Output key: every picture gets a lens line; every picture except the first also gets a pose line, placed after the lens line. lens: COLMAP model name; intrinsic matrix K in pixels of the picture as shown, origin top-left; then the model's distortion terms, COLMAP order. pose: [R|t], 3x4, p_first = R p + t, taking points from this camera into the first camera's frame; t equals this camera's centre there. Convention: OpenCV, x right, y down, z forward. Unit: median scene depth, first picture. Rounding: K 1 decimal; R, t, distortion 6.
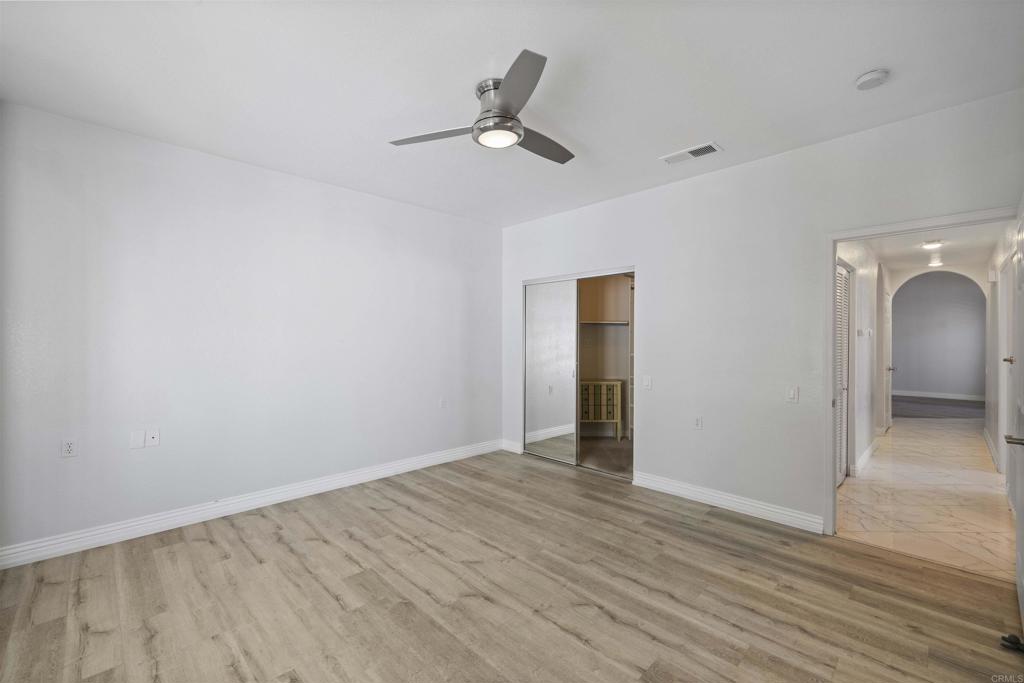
lens RADIAL K [[429.6, 0, 514.2], [0, 429.6, 342.4], [0, 0, 1]] dist [0.000491, -0.000232]
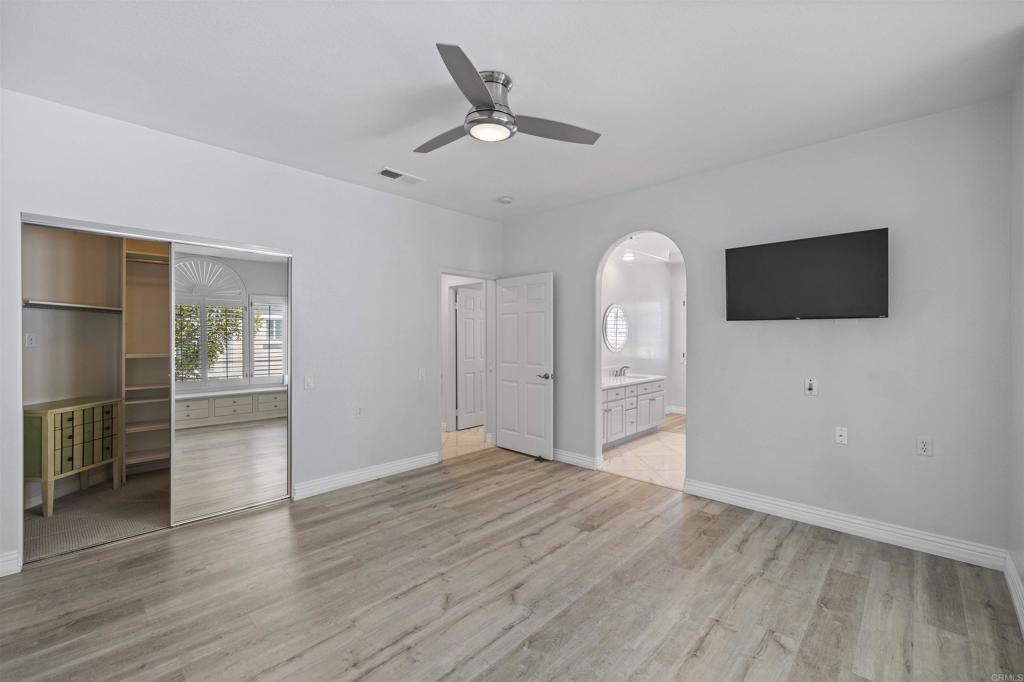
lens RADIAL K [[429.6, 0, 509.1], [0, 429.6, 341.2], [0, 0, 1]] dist [0.000491, -0.000232]
pose [[-0.032196, -0.012912, 0.999398, -0.966748], [0.001380, 0.999915, 0.012963, -0.009120], [-0.999481, 0.001797, -0.032175, 0.933582]]
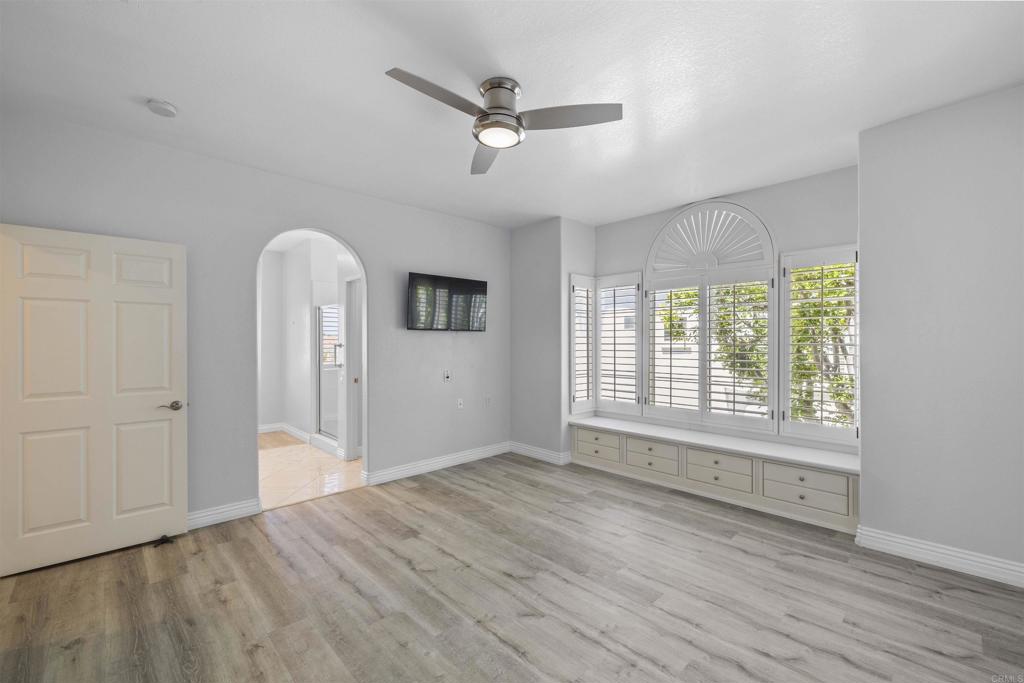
lens RADIAL K [[429.6, 0, 515.3], [0, 429.6, 338.1], [0, 0, 1]] dist [0.000491, -0.000232]
pose [[-0.999910, 0.001757, 0.013293, -0.082705], [0.001665, 0.999975, -0.006877, -0.007851], [-0.013305, -0.006855, -0.999888, 1.876442]]
